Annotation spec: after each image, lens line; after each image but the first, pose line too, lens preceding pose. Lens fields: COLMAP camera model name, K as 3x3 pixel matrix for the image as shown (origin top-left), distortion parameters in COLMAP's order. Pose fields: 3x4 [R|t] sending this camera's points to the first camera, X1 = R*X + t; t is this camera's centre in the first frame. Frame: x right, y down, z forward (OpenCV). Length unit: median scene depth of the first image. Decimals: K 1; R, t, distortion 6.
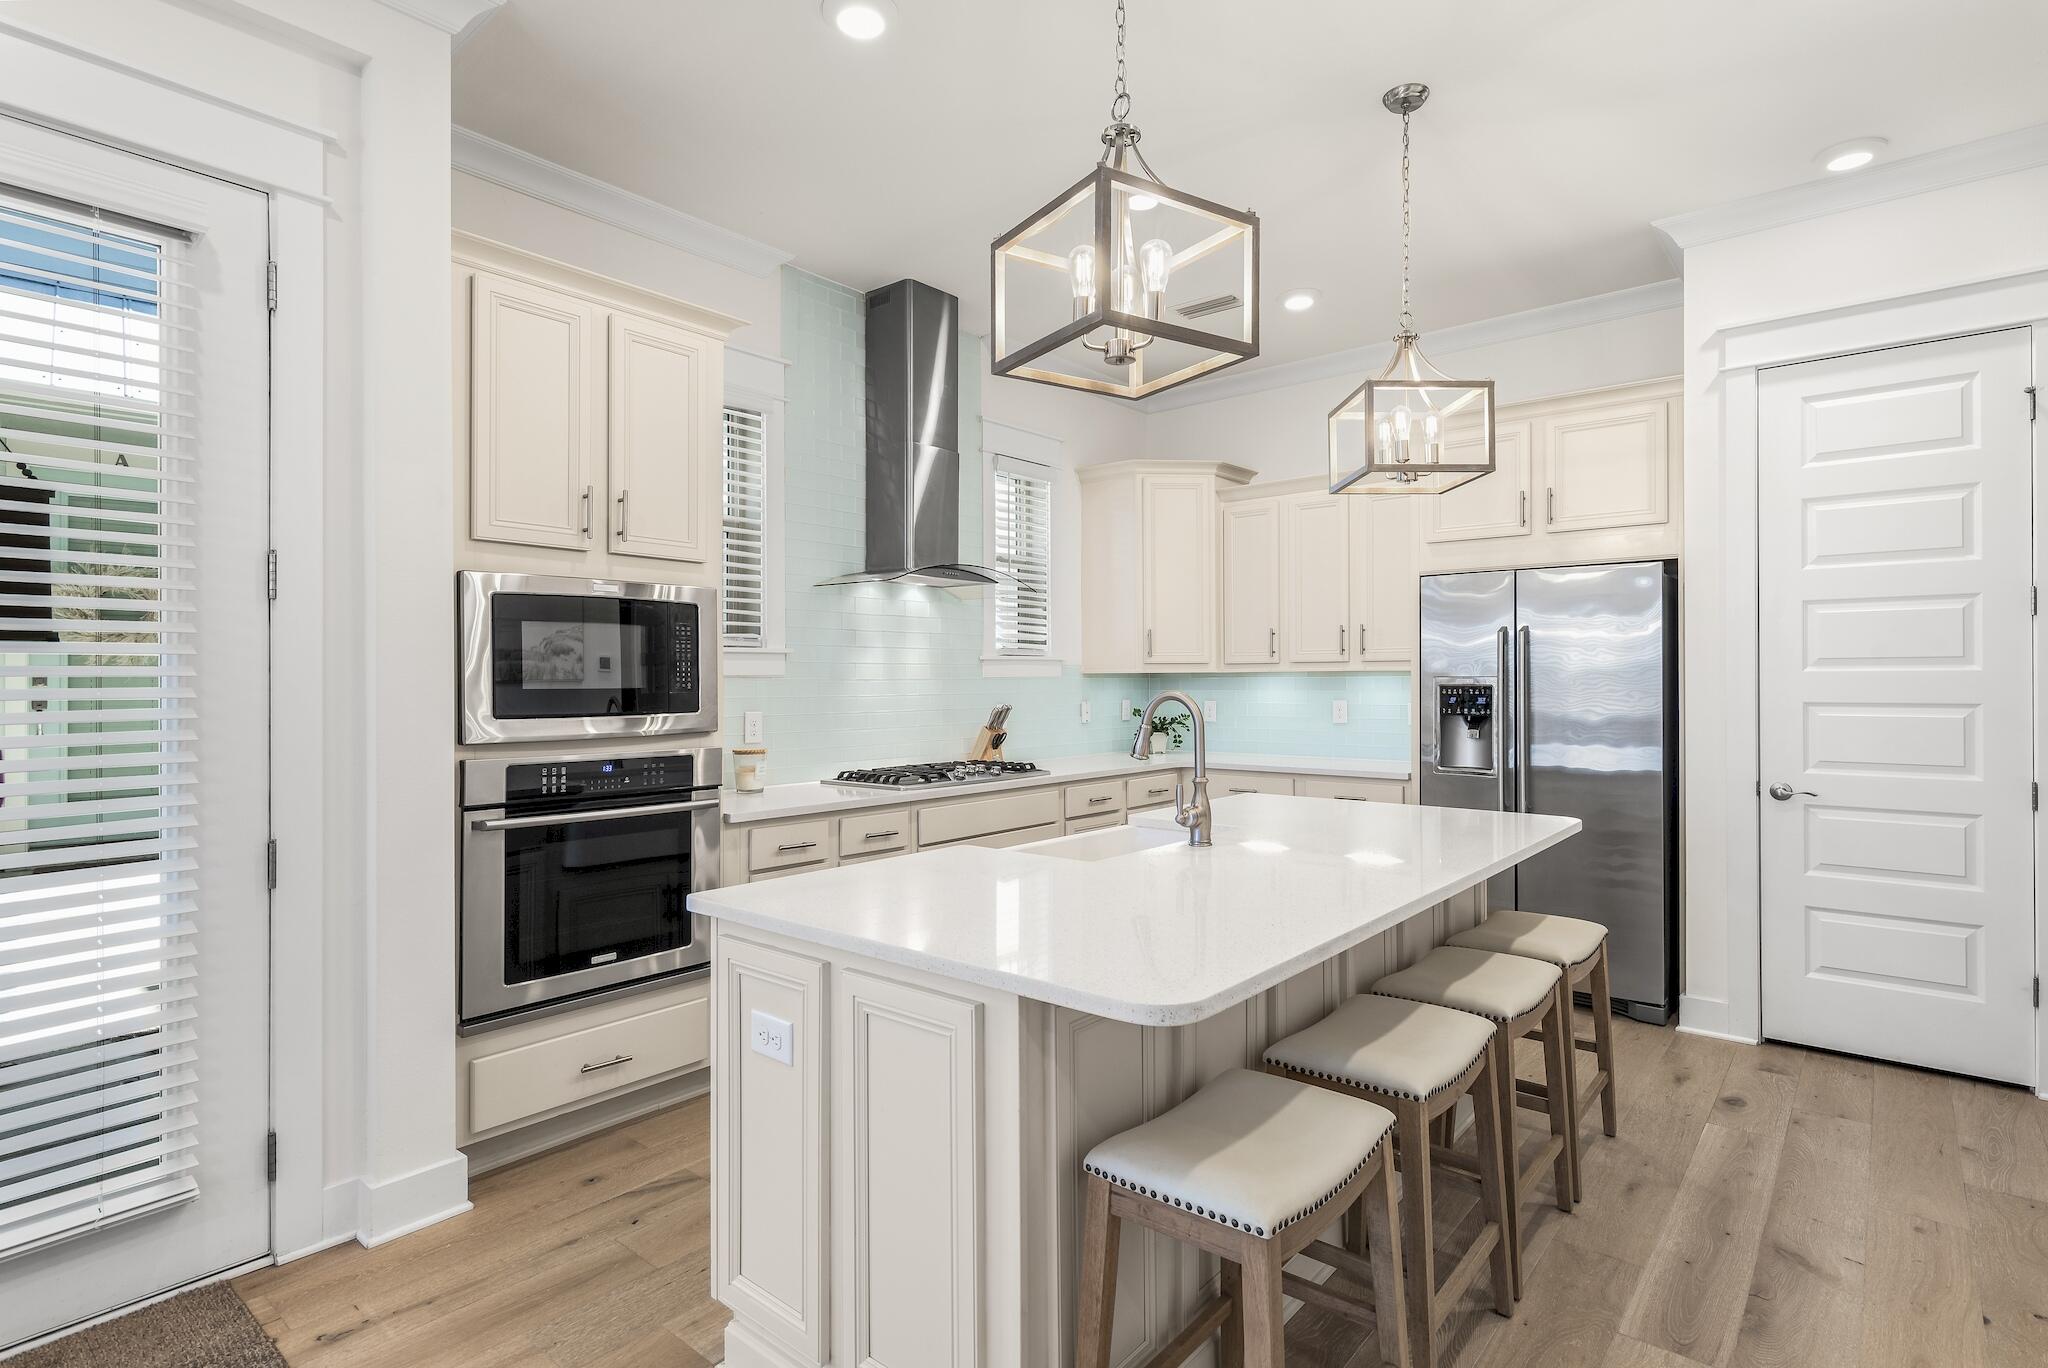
lens RADIAL K [[1006.1, 0, 1024.0], [0, 1006.1, 684.0], [0, 0, 1]] dist [0.001931, 0.000756]
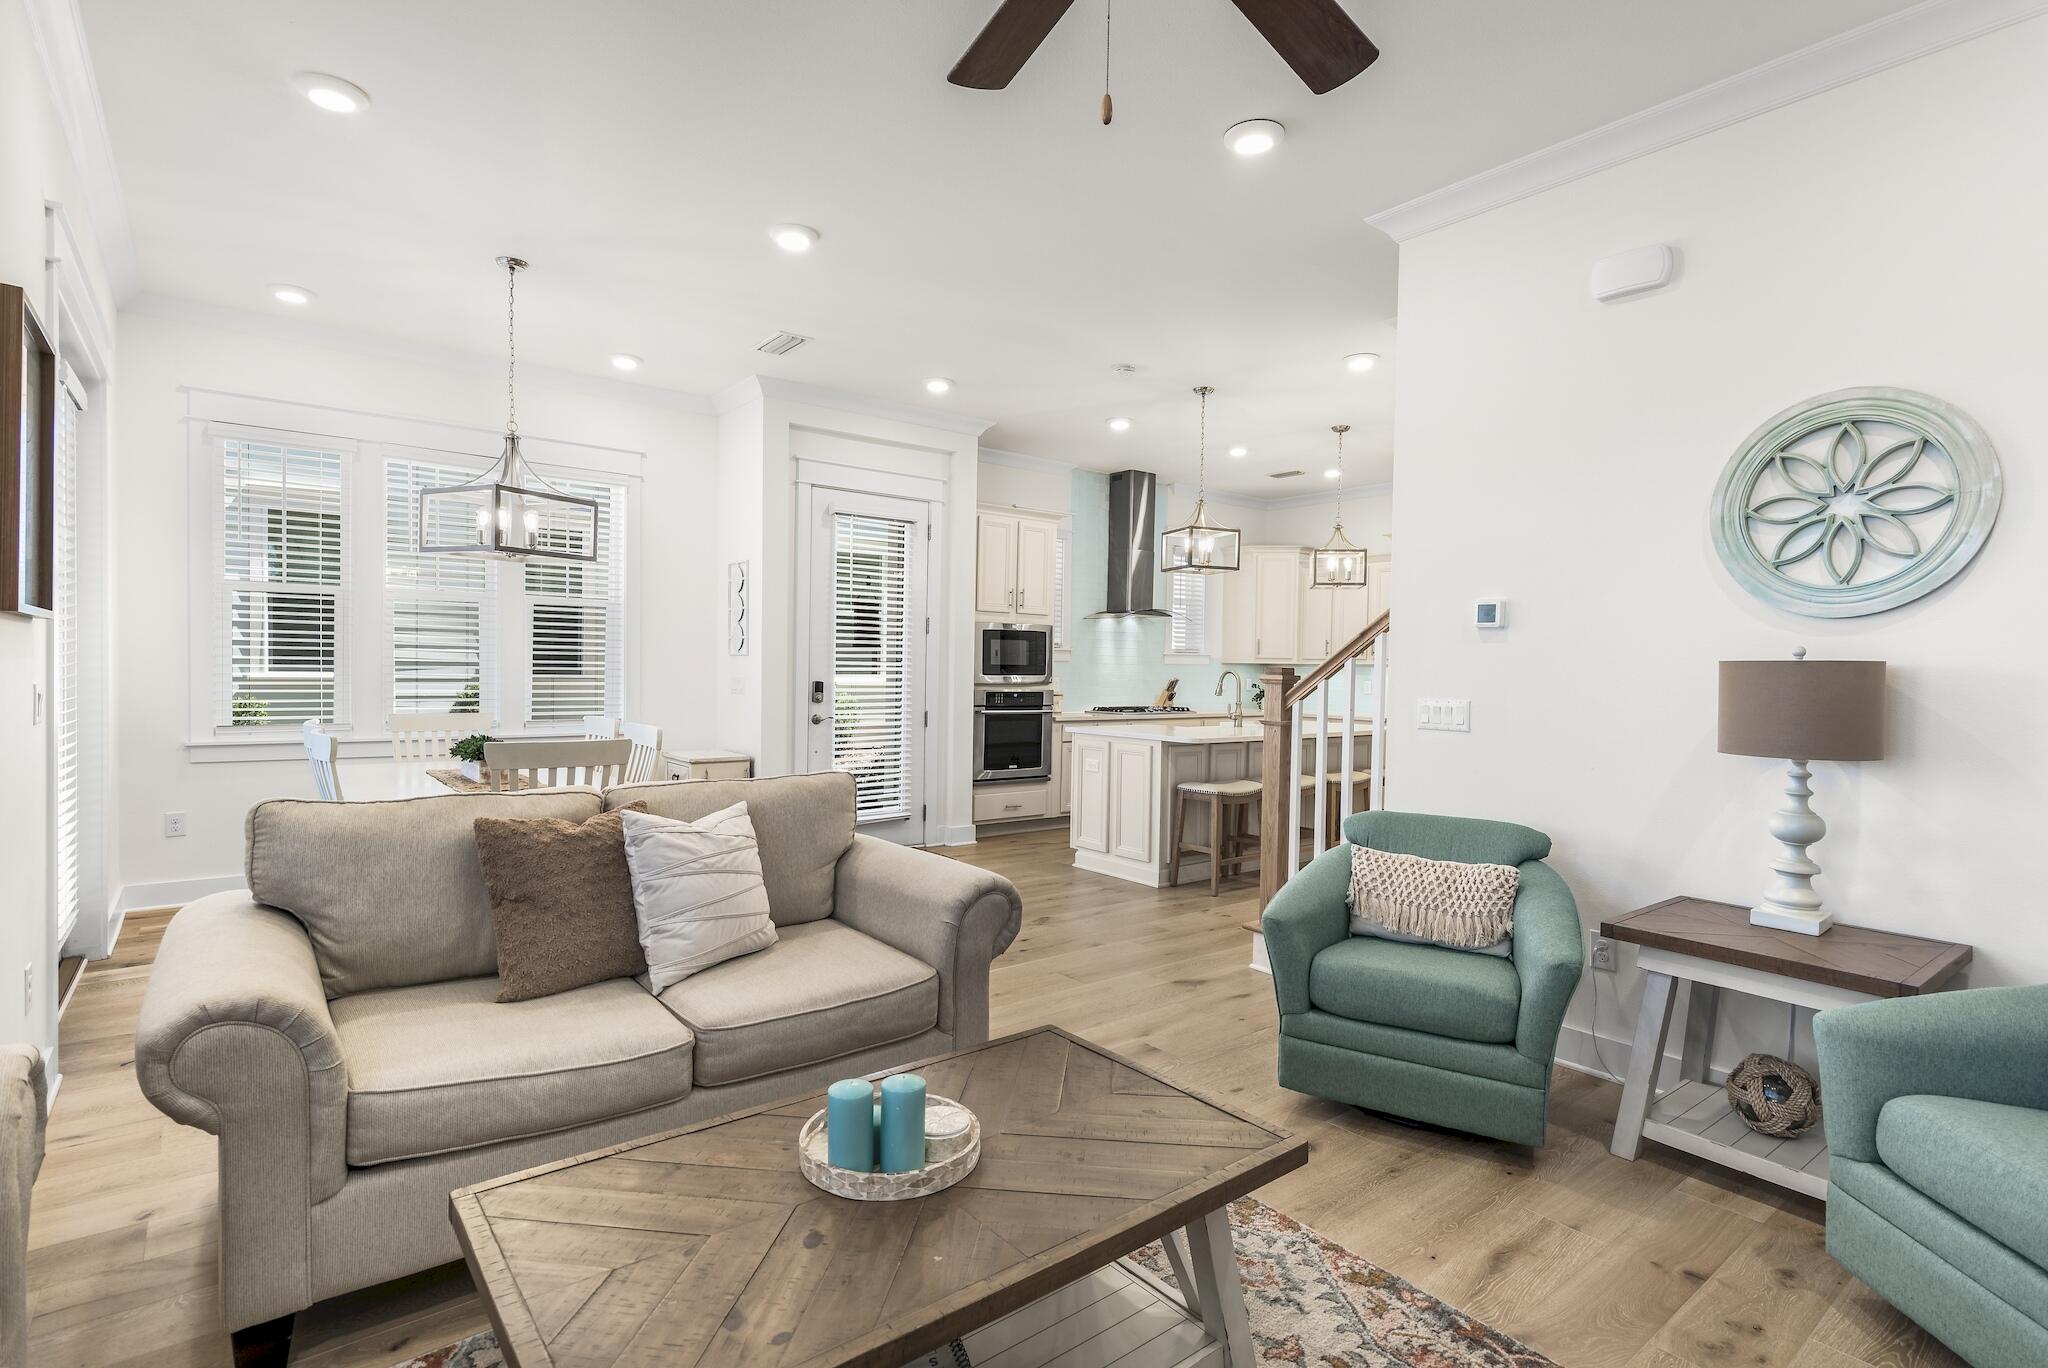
lens RADIAL K [[1006.1, 0, 1024.0], [0, 1006.1, 684.0], [0, 0, 1]] dist [0.001931, 0.000756]
pose [[0.980488, 0.024743, -0.195015, 0.113627], [-0.022155, 0.999635, 0.015440, 0.012838], [0.195326, -0.010818, 0.980679, -1.478002]]
